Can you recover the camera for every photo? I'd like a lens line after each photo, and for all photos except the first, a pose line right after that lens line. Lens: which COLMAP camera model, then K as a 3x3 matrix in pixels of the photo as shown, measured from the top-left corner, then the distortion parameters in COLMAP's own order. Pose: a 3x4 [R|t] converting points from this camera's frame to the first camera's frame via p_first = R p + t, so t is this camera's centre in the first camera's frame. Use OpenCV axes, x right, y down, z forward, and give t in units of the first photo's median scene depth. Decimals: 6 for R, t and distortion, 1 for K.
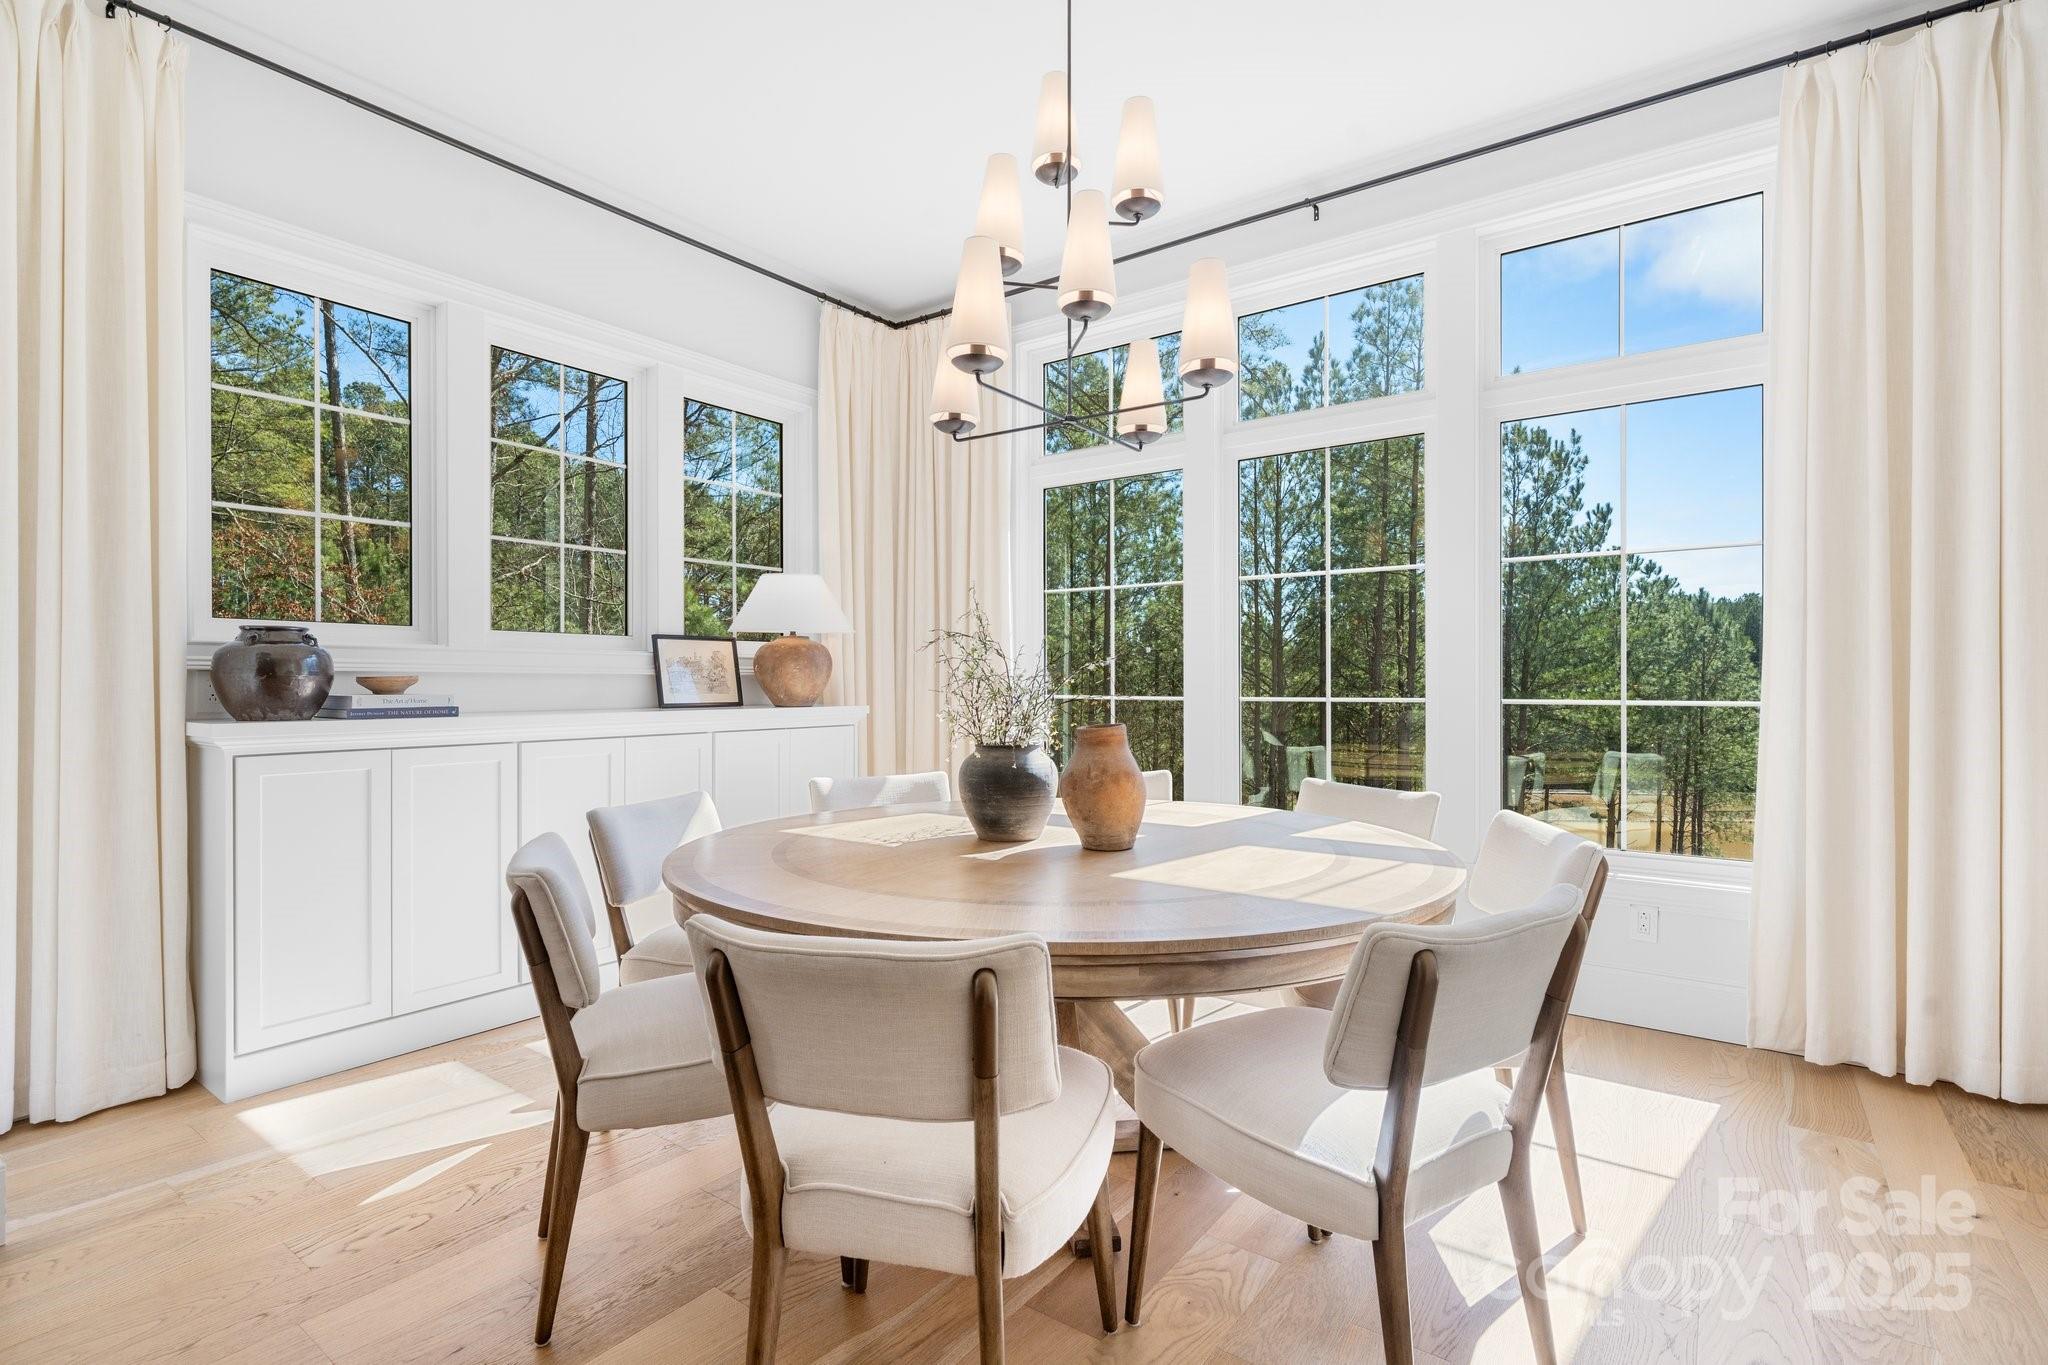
lens RADIAL K [[960.1, 0, 1024.0], [0, 960.1, 682.5], [0, 0, 1]] dist [0.004060, -0.000026]
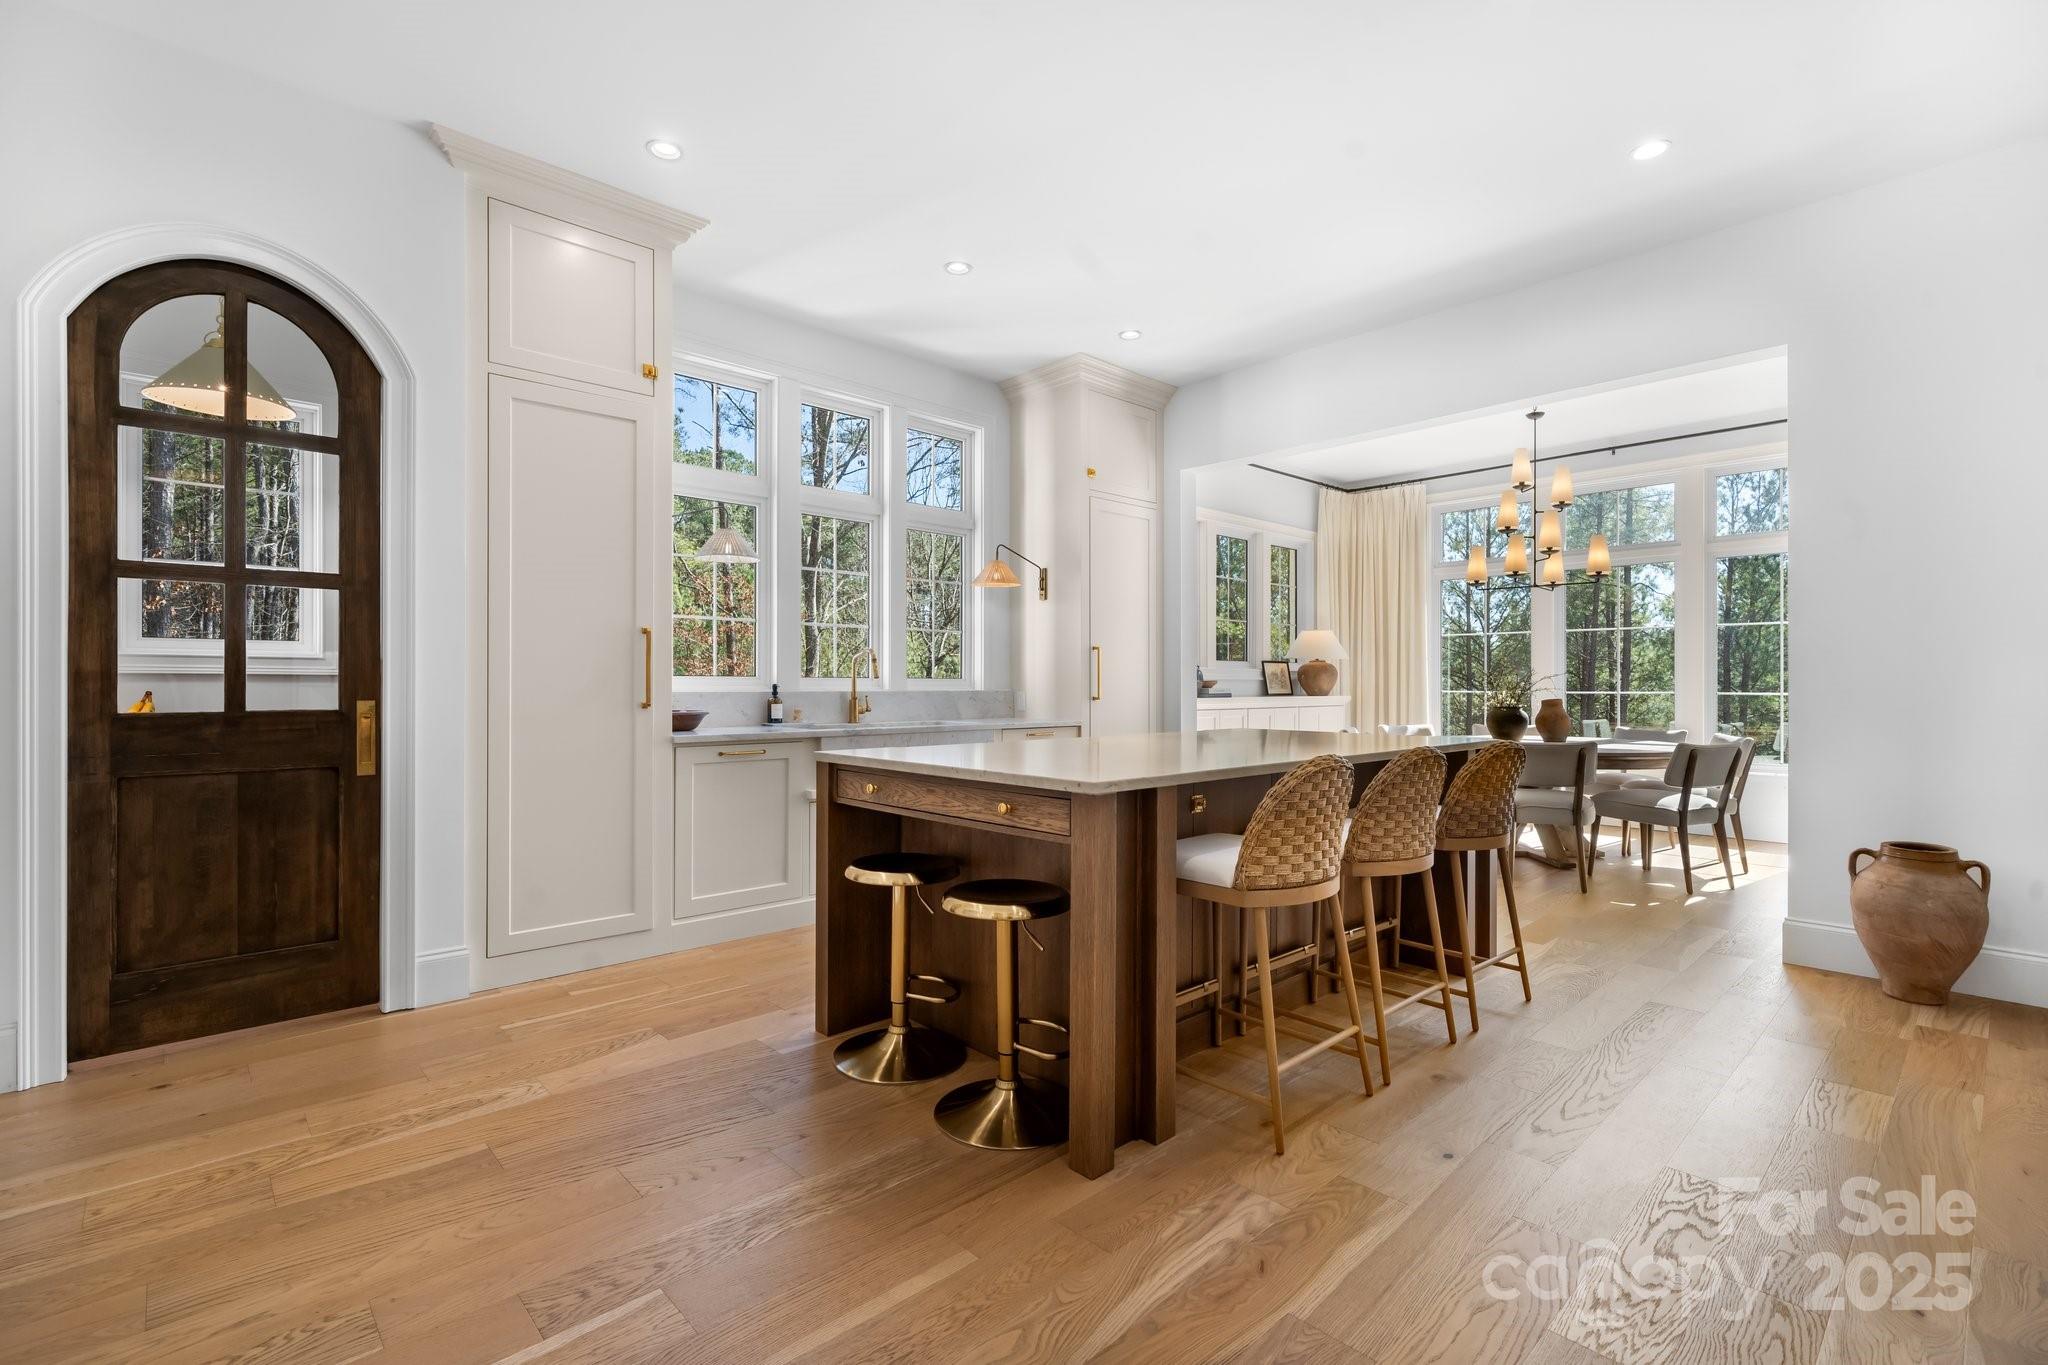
lens RADIAL K [[902.8, 0, 1024.0], [0, 902.8, 682.5], [0, 0, 1]] dist [-0.002313, -0.000357]
pose [[0.980833, 0.001247, -0.194848, -0.493095], [-0.001779, 0.999995, -0.002557, 0.003323], [0.194843, 0.002854, 0.980830, -1.002069]]
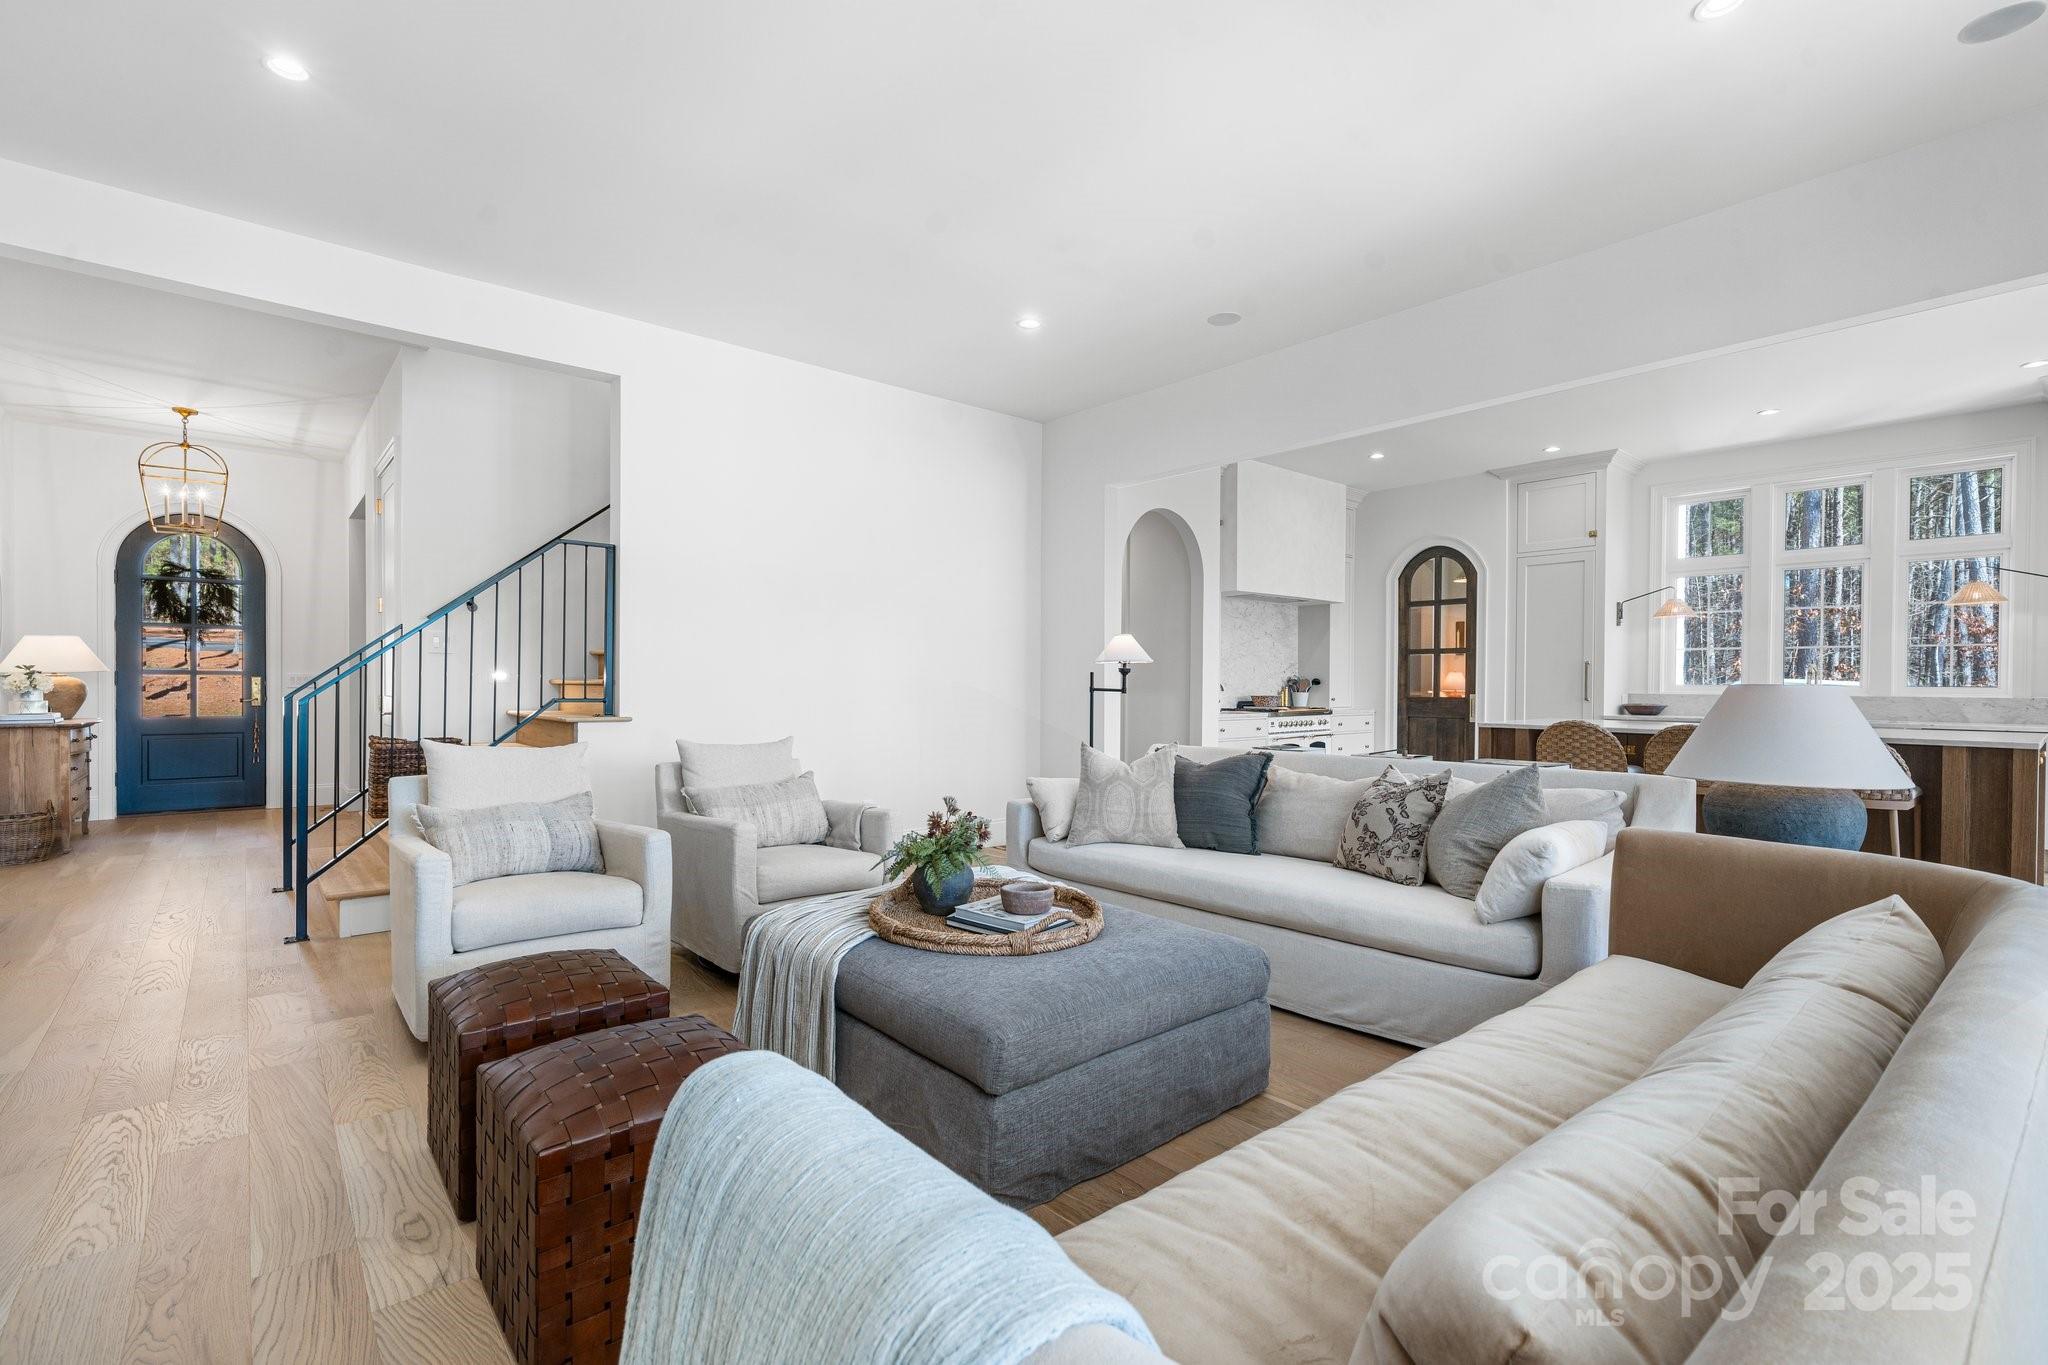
lens RADIAL K [[902.8, 0, 1024.0], [0, 902.8, 682.5], [0, 0, 1]] dist [-0.002313, -0.000357]
pose [[-0.259389, -0.003712, -0.965766, 1.031289], [-0.008001, 0.999967, -0.001694, 0.002308], [0.965740, 0.007287, -0.259410, -0.814570]]
